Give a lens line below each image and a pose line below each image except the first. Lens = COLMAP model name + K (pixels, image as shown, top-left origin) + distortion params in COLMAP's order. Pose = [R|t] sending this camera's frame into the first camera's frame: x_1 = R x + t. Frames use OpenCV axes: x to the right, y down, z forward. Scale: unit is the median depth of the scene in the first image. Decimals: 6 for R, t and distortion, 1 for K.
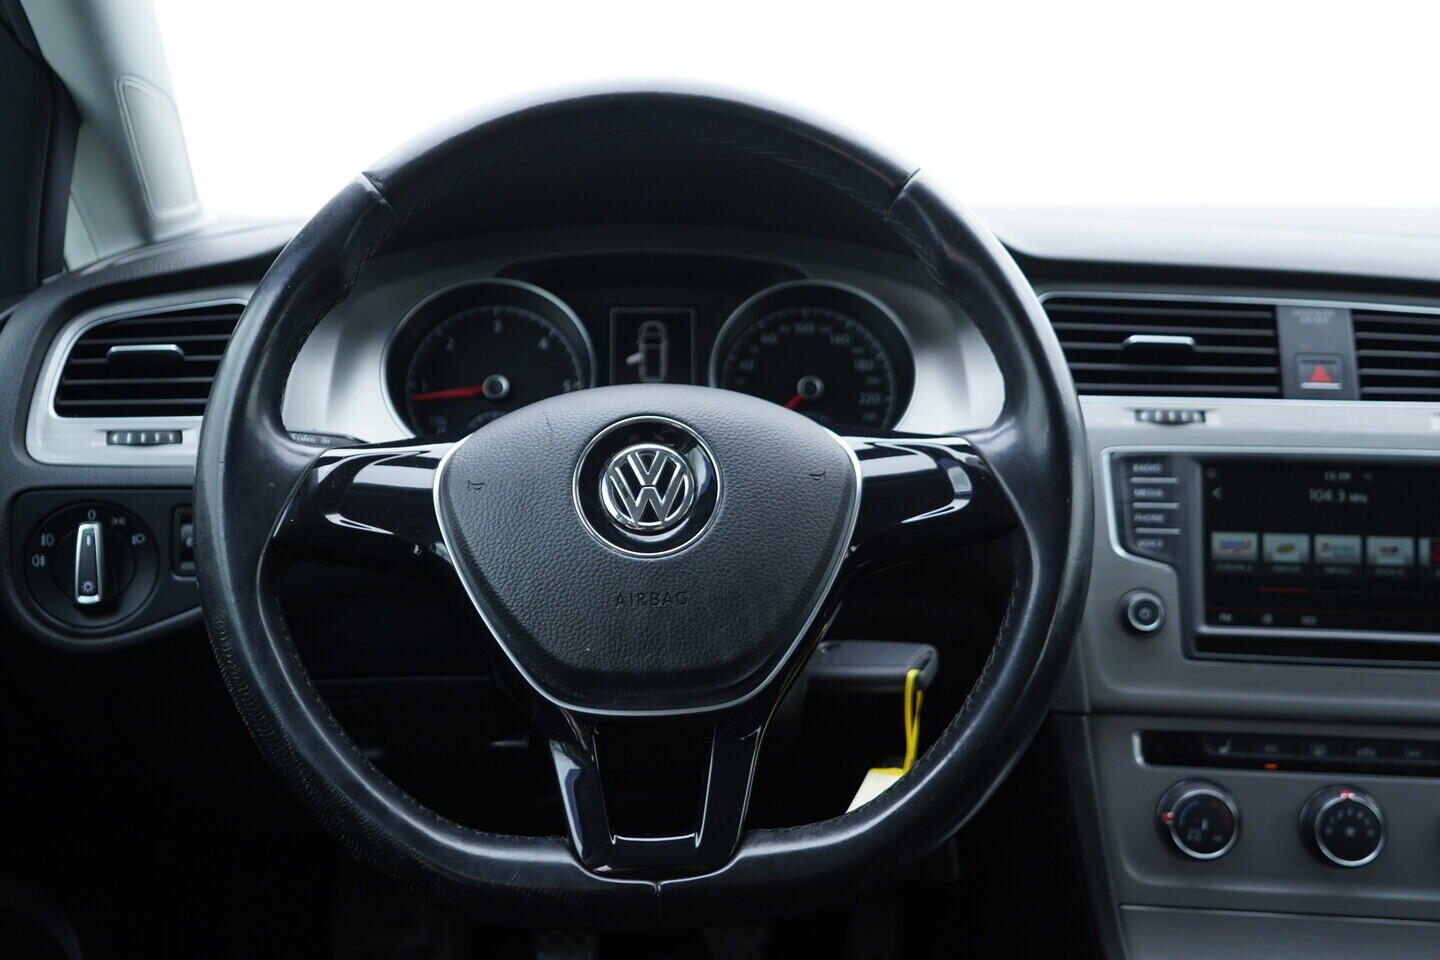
lens RADIAL K [[1465.1, 0, 723.4], [0, 1465.1, 485.4], [0, 0, 1]] dist [0.000933, 0.000000]
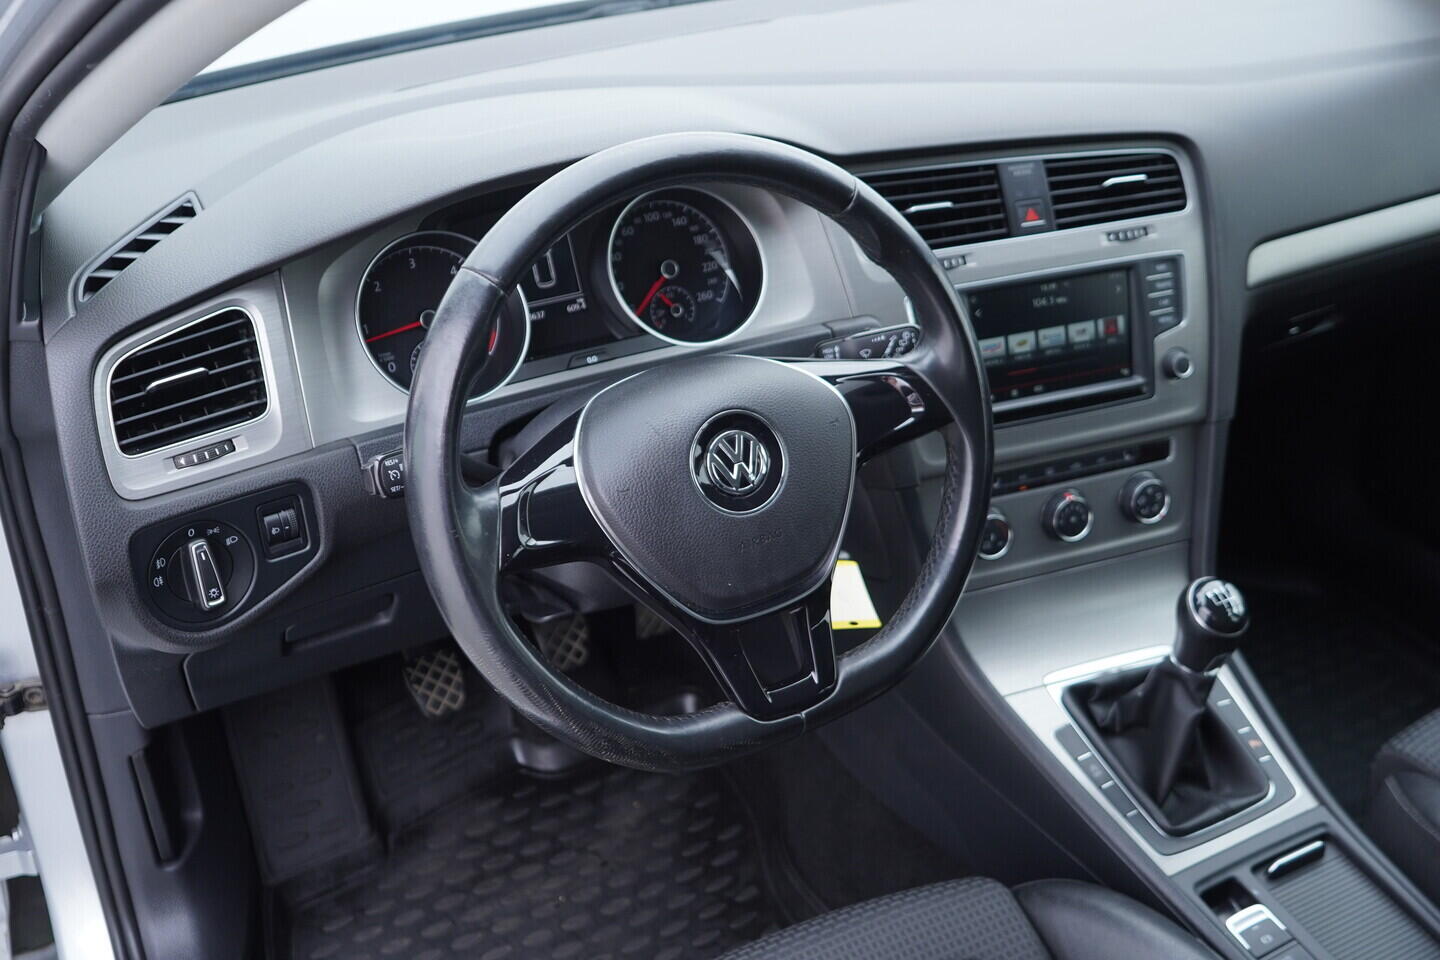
lens RADIAL K [[1465.1, 0, 716.2], [0, 1465.1, 483.5], [0, 0, 1]] dist [0.000933, 0.000000]
pose [[0.900867, -0.235923, 0.364389, -0.459328], [0.106877, 0.934125, 0.340570, -0.360146], [-0.420733, -0.267864, 0.866737, -0.172864]]
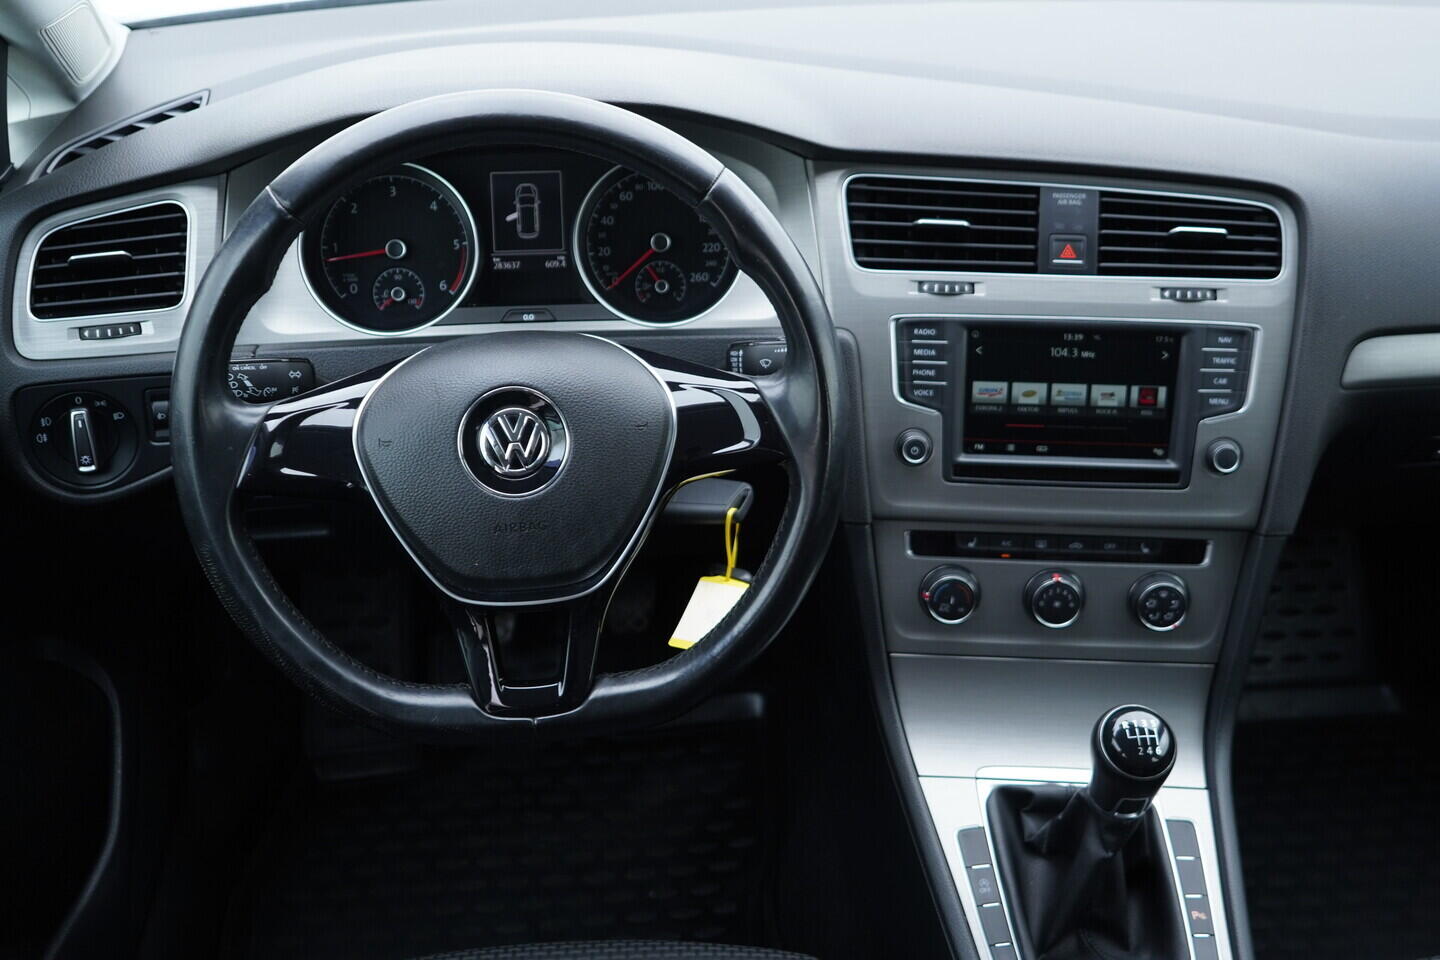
lens RADIAL K [[1465.1, 0, 726.2], [0, 1465.1, 486.2], [0, 0, 1]] dist [0.000933, 0.000000]
pose [[0.998948, -0.024050, 0.039056, 0.069108], [0.009492, 0.941476, 0.336945, -0.319156], [-0.044874, -0.336220, 0.940714, -0.221087]]
